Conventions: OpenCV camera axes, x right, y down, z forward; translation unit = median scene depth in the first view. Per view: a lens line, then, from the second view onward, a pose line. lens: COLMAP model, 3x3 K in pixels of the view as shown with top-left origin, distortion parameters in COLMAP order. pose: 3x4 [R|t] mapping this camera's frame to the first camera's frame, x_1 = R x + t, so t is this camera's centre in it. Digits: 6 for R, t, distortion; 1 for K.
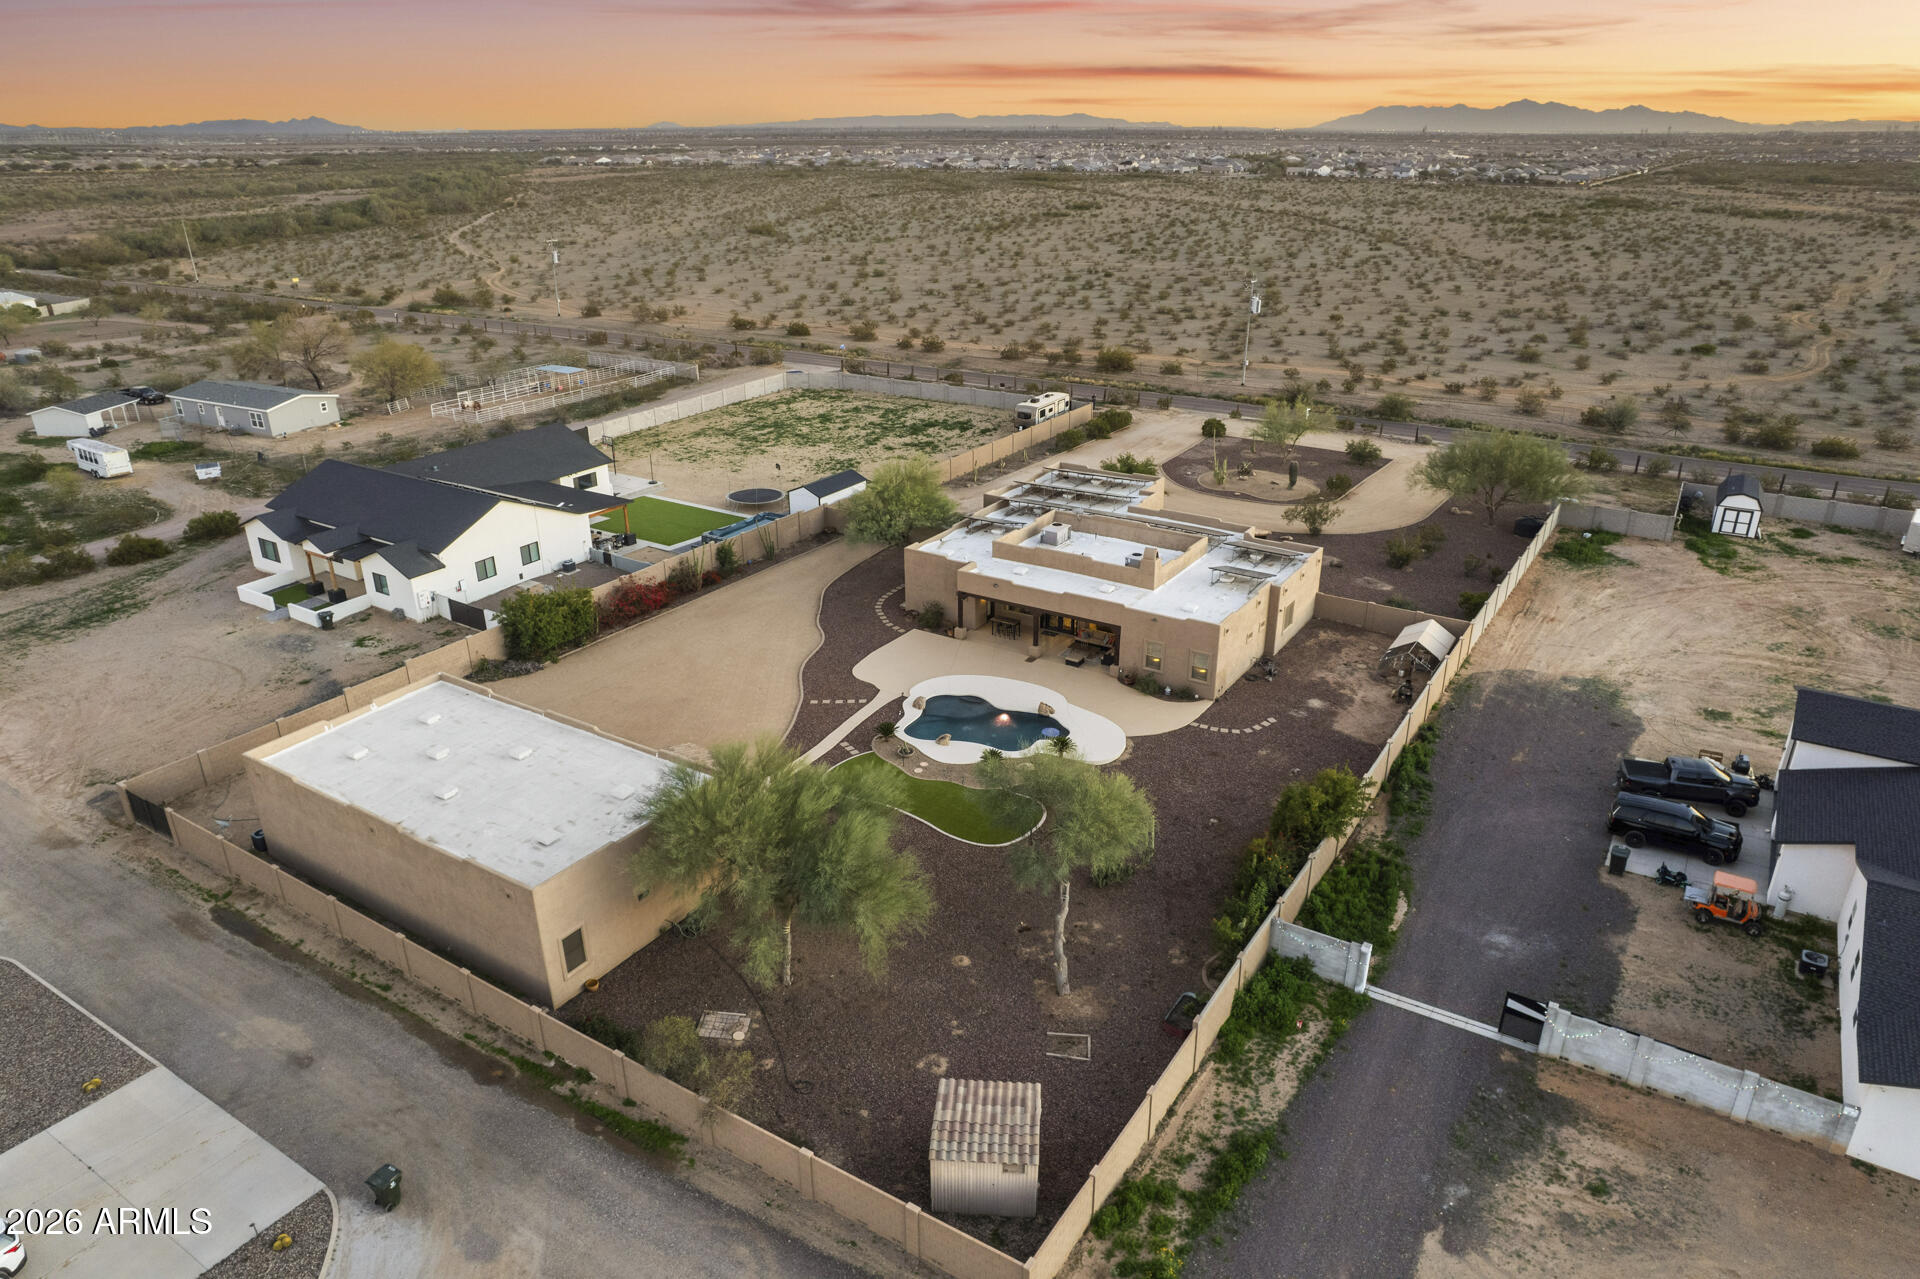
lens RADIAL K [[1240.2, 0, 969.6], [0, 1240.2, 649.4], [0, 0, 1]] dist [-0.081811, 0.070510]
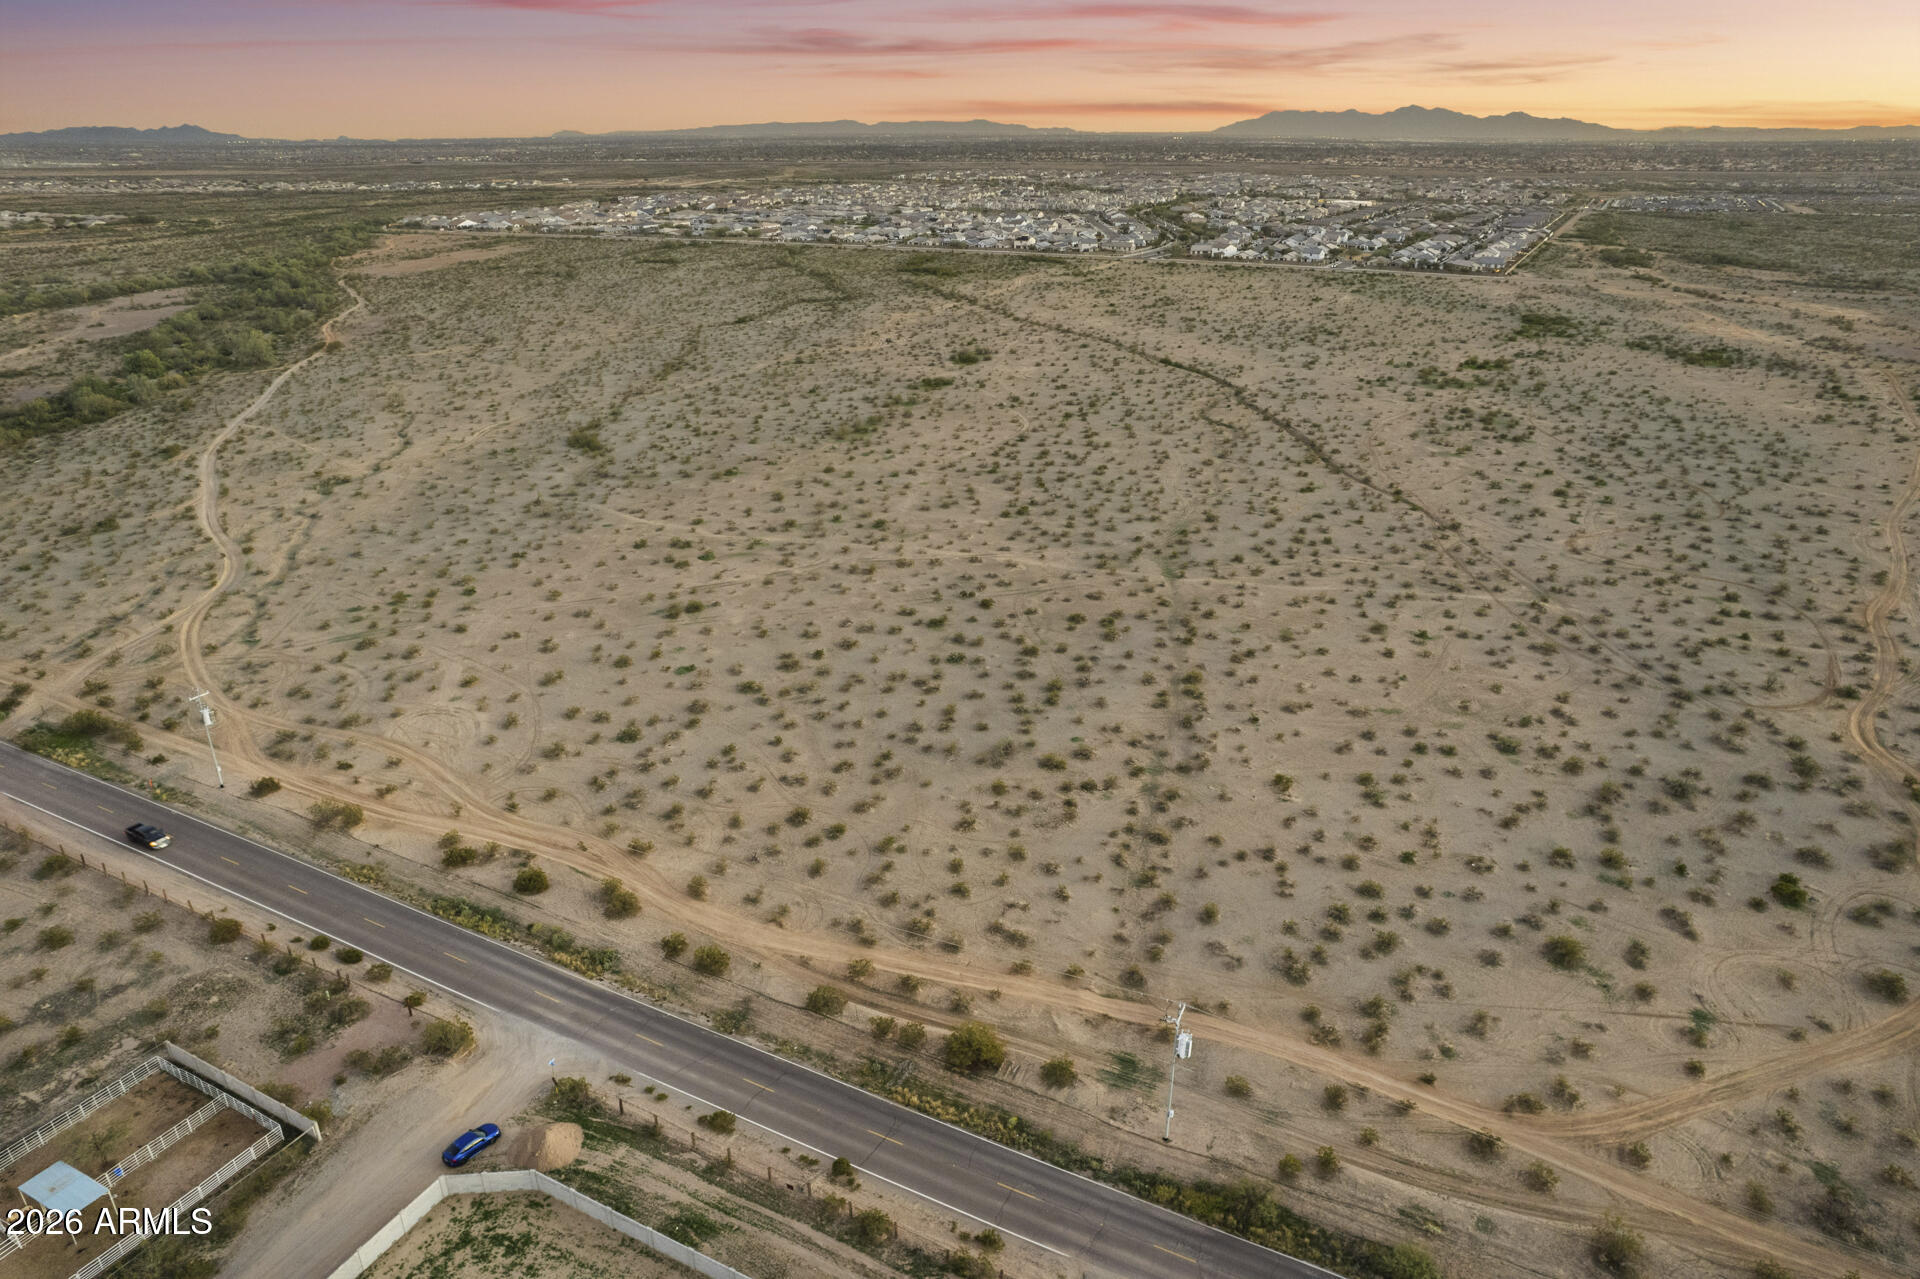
lens RADIAL K [[1240.2, 0, 969.6], [0, 1240.2, 649.4], [0, 0, 1]] dist [-0.081811, 0.070510]
pose [[0.997261, -0.029189, 0.067957, 0.022868], [0.029456, 0.999562, -0.002918, -0.131428], [-0.067842, 0.004912, 0.997684, 0.099291]]
